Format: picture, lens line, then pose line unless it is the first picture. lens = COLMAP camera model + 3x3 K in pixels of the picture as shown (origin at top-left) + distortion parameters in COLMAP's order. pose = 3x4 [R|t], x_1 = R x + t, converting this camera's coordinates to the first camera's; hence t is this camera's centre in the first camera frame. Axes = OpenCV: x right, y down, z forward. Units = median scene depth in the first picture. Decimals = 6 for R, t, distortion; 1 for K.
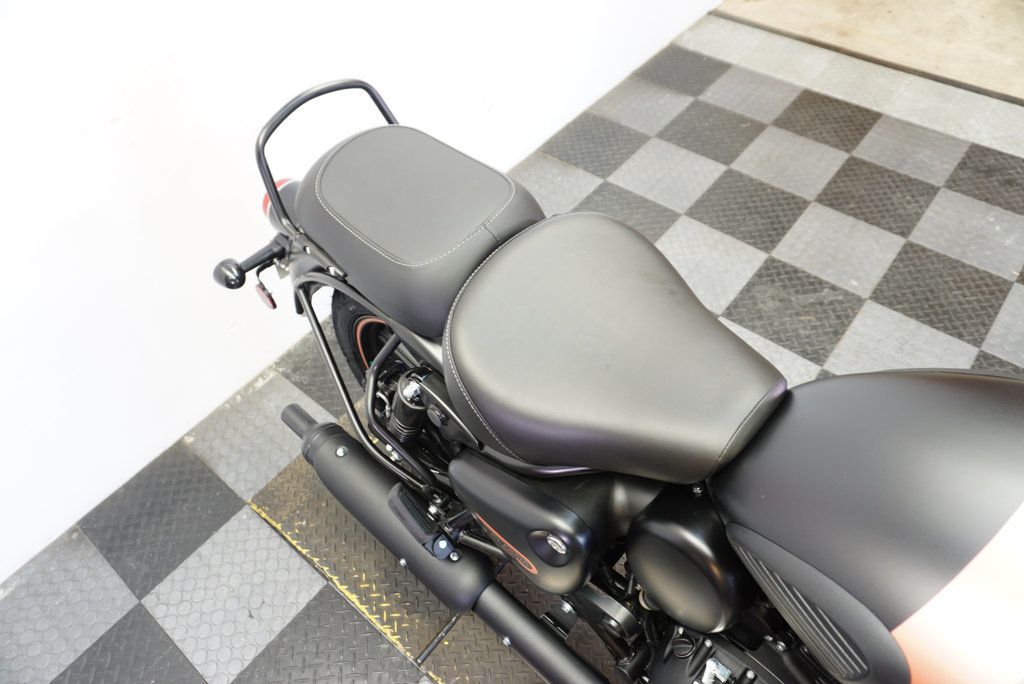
lens RADIAL K [[686.9, 0, 508.2], [0, 686.9, 340.3], [0, 0, 1]] dist [-0.049184, 0.035969]
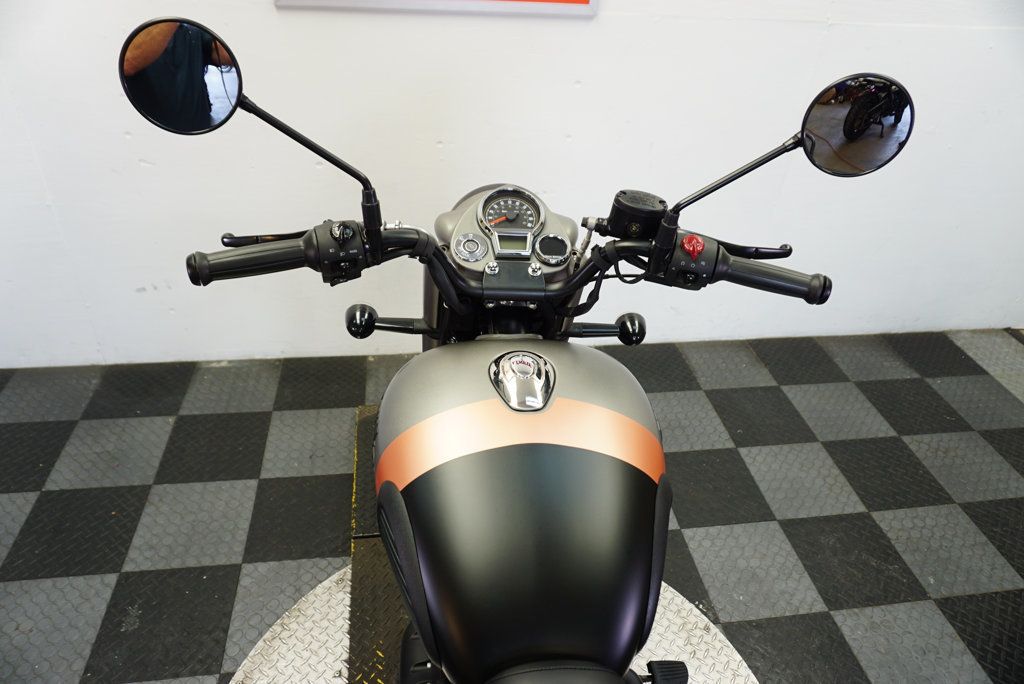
lens RADIAL K [[686.9, 0, 508.2], [0, 686.9, 340.3], [0, 0, 1]] dist [-0.049184, 0.035969]
pose [[0.737799, 0.470551, -0.483978, 0.311884], [-0.585466, 0.802945, -0.111844, 0.081882], [0.335979, 0.365871, 0.867903, -0.114278]]
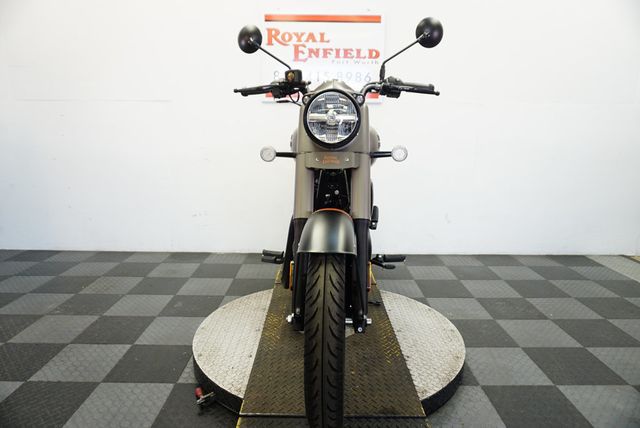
lens RADIAL K [[429.3, 0, 317.6], [0, 429.3, 212.9], [0, 0, 1]] dist [-0.049184, 0.035969]
pose [[0.638895, 0.222044, -0.736552, 0.754484], [-0.633324, 0.695327, -0.339737, 0.445249], [0.436708, 0.683532, 0.584867, -0.145787]]
